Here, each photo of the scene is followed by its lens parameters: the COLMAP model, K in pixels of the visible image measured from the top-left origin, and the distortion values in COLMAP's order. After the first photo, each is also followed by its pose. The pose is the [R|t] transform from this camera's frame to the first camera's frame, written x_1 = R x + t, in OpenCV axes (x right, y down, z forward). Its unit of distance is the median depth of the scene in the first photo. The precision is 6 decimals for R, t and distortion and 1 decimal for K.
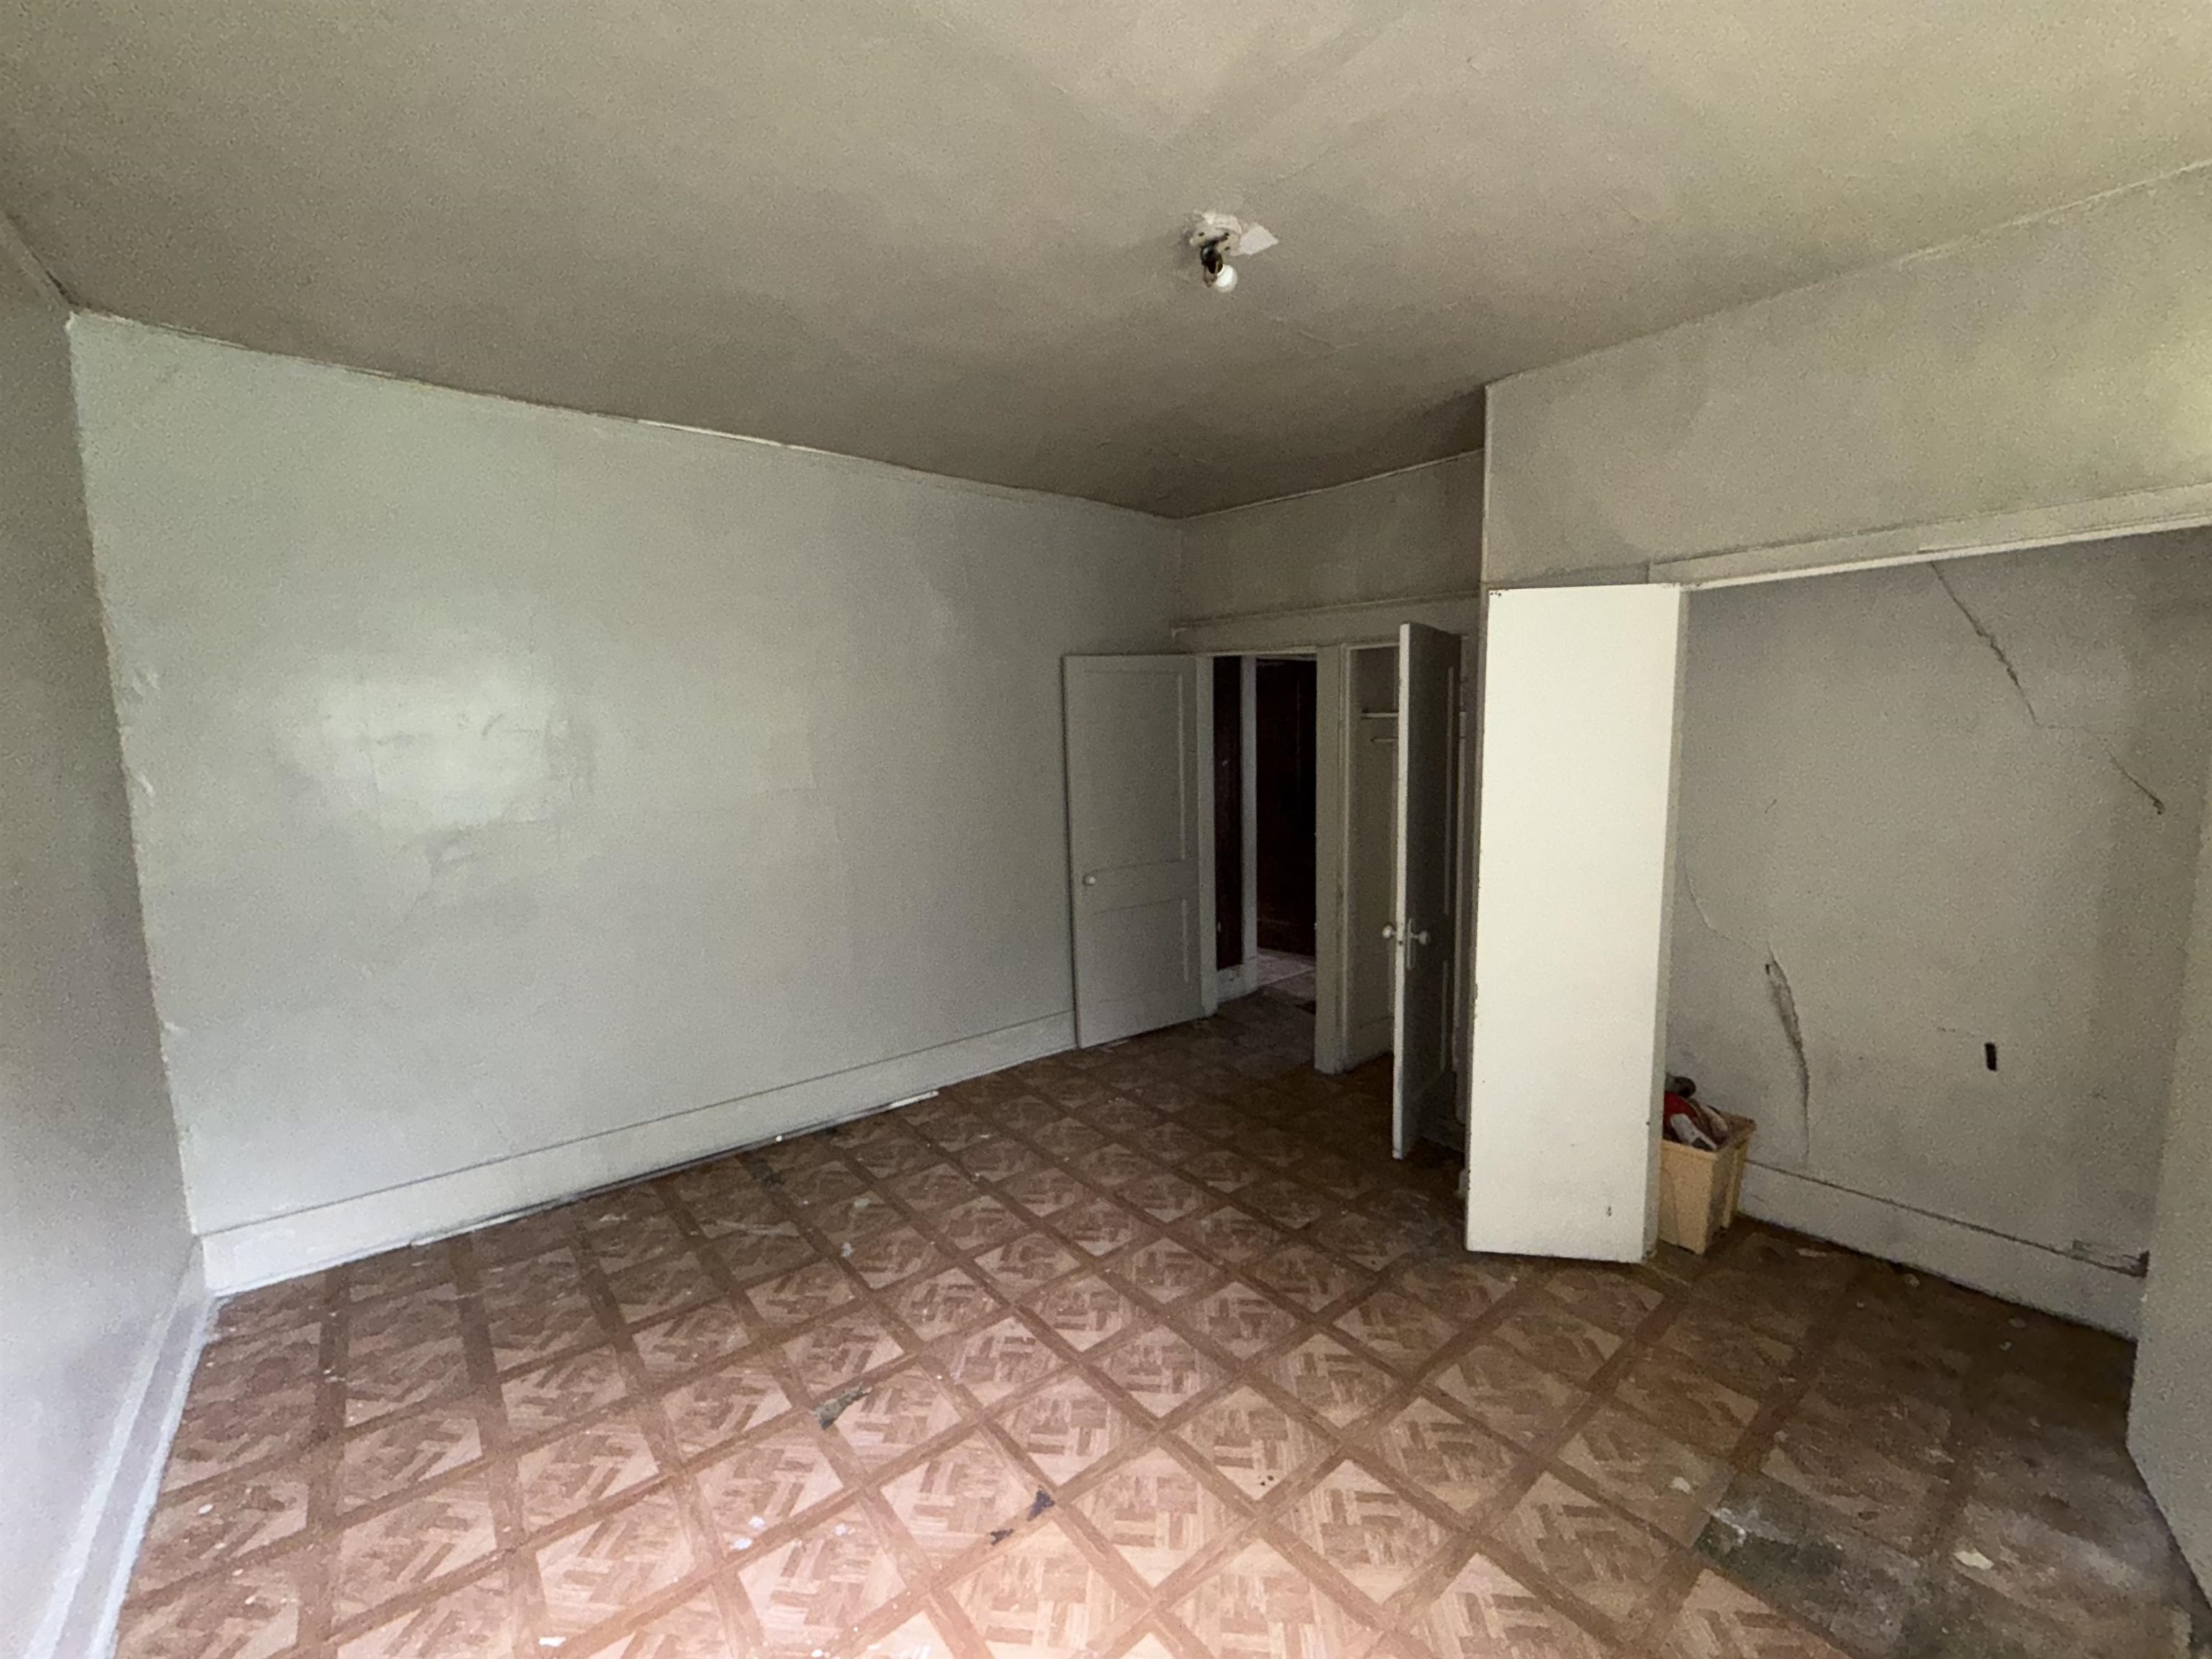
lens RADIAL K [[907.2, 0, 1106.0], [0, 907.2, 829.5], [0, 0, 1]] dist [-0.000739, 0.000514]
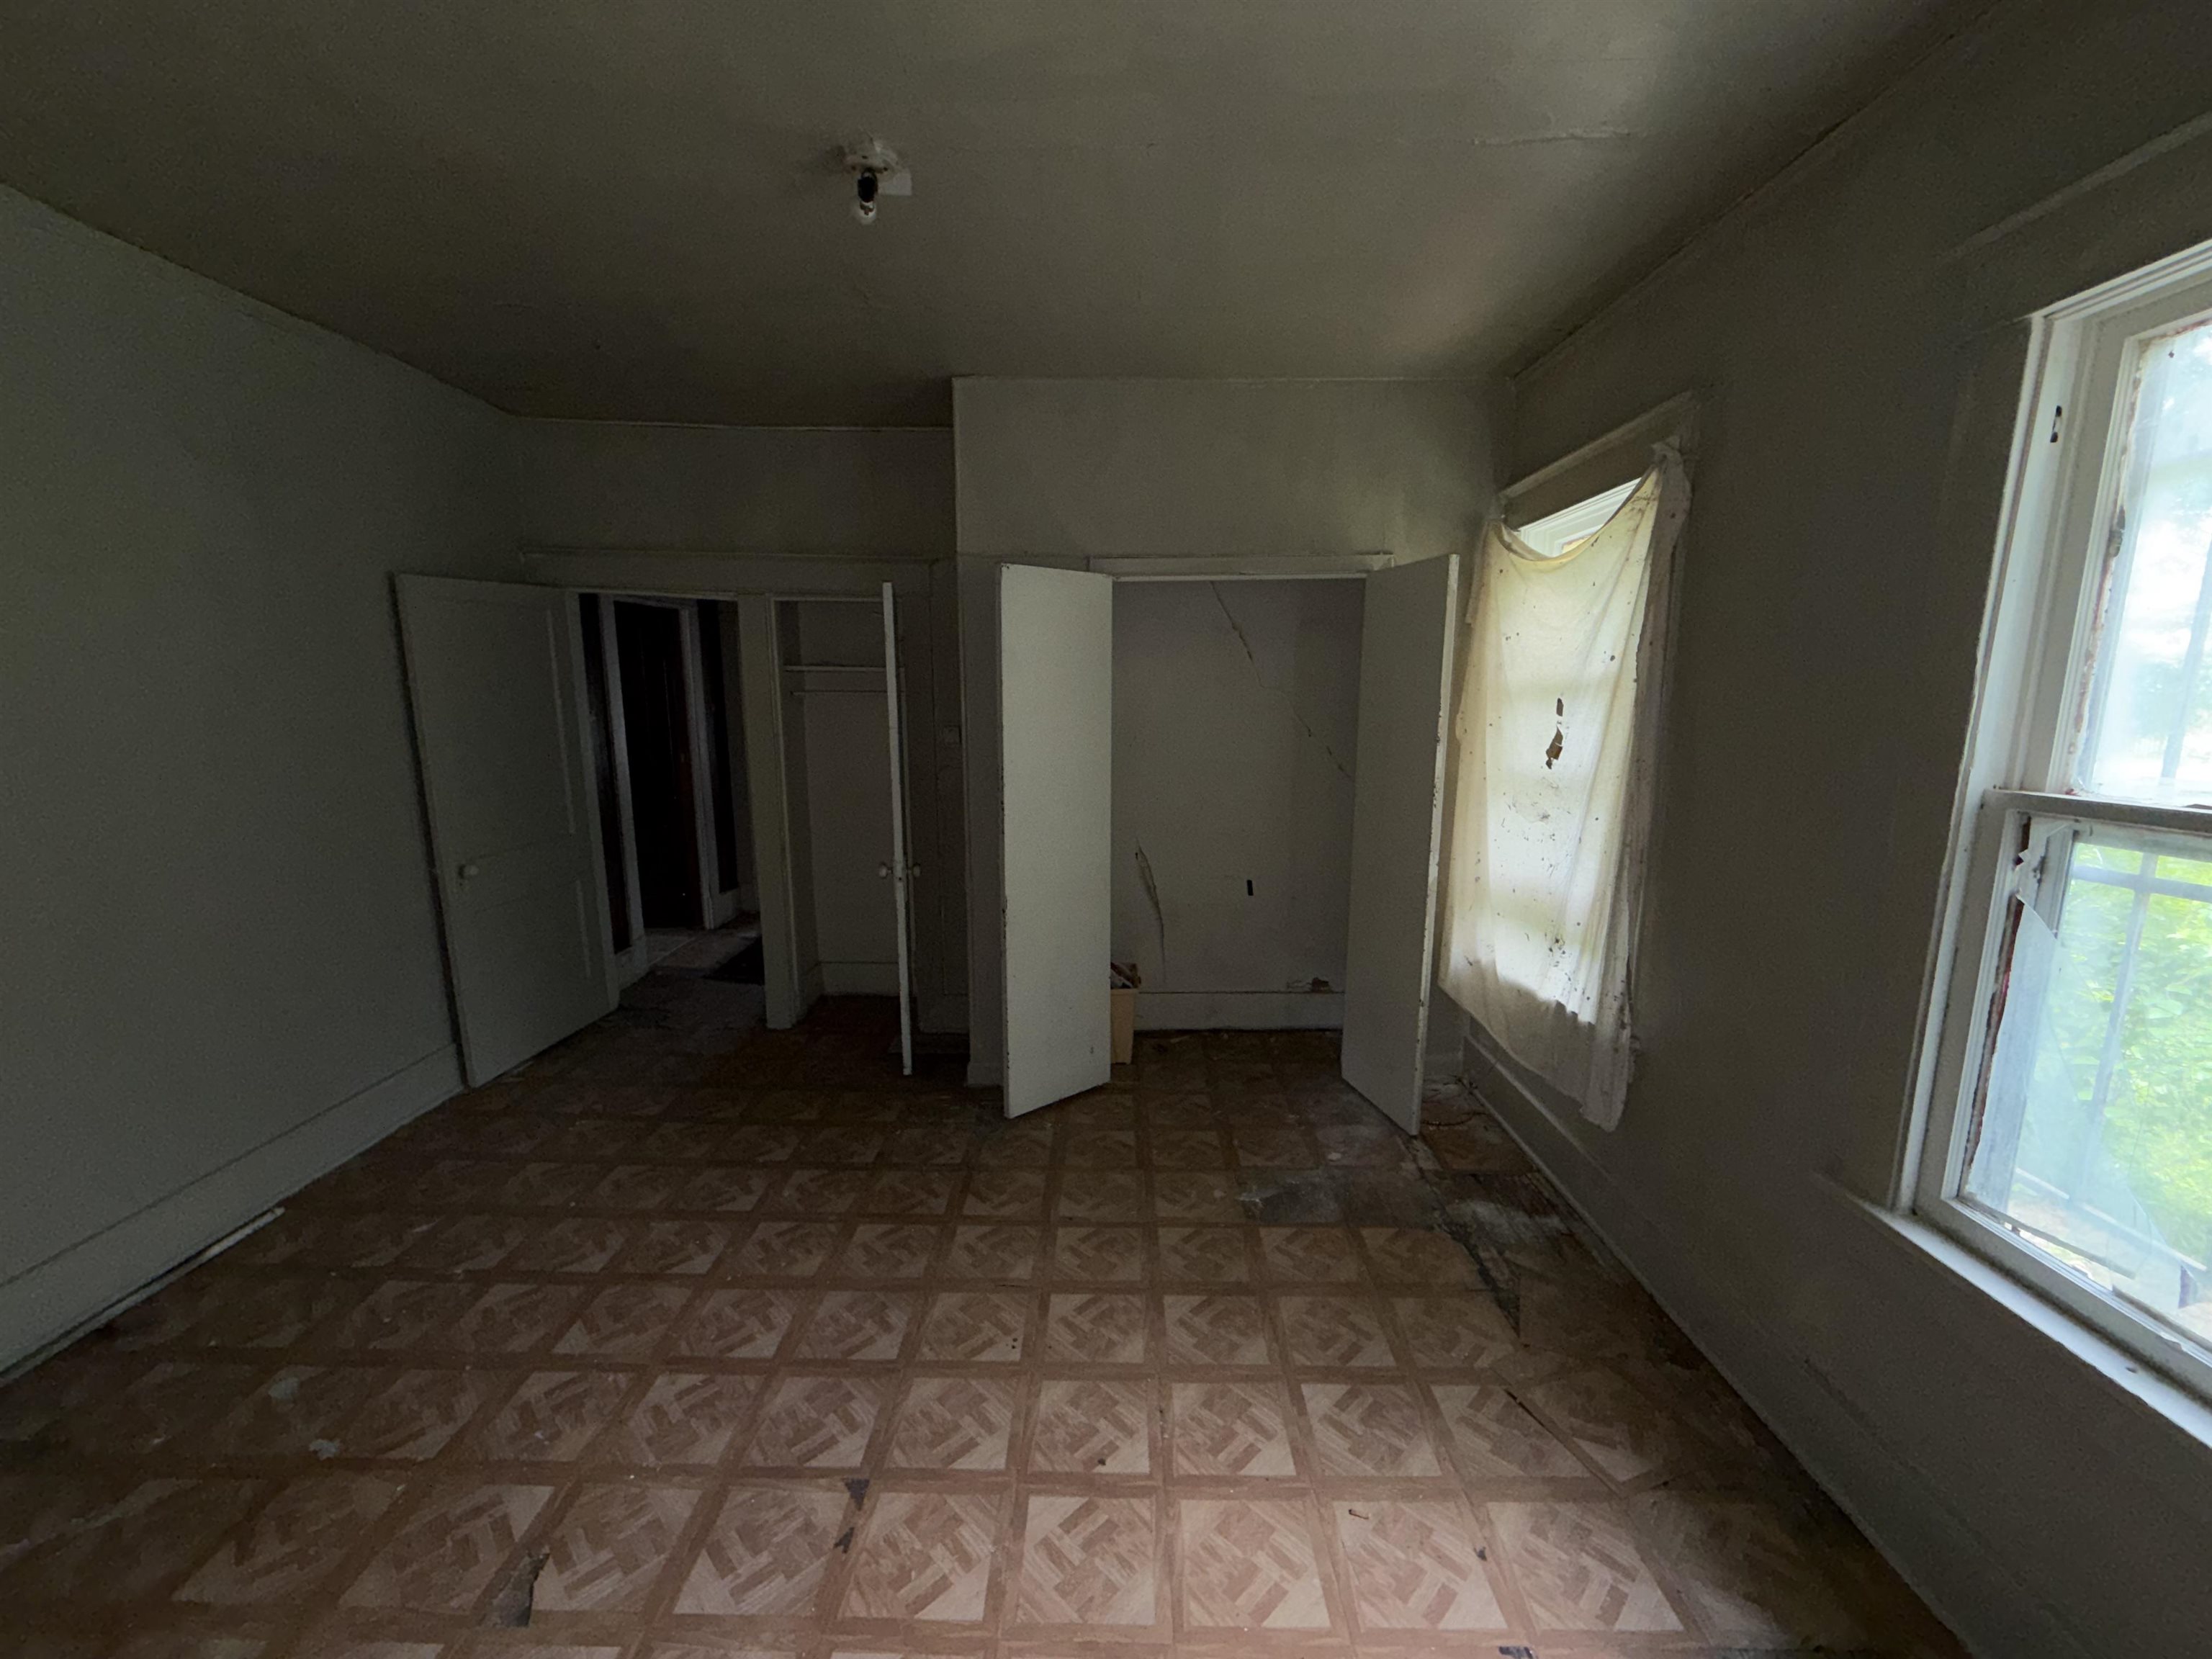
lens RADIAL K [[901.0, 0, 1098.6], [0, 901.0, 837.7], [0, 0, 1]] dist [0.000184, -0.000195]
pose [[0.638025, -0.110995, 0.761974, -0.433024], [0.070924, 0.993821, 0.085381, -0.001014], [-0.766743, -0.000433, 0.641955, 0.153868]]
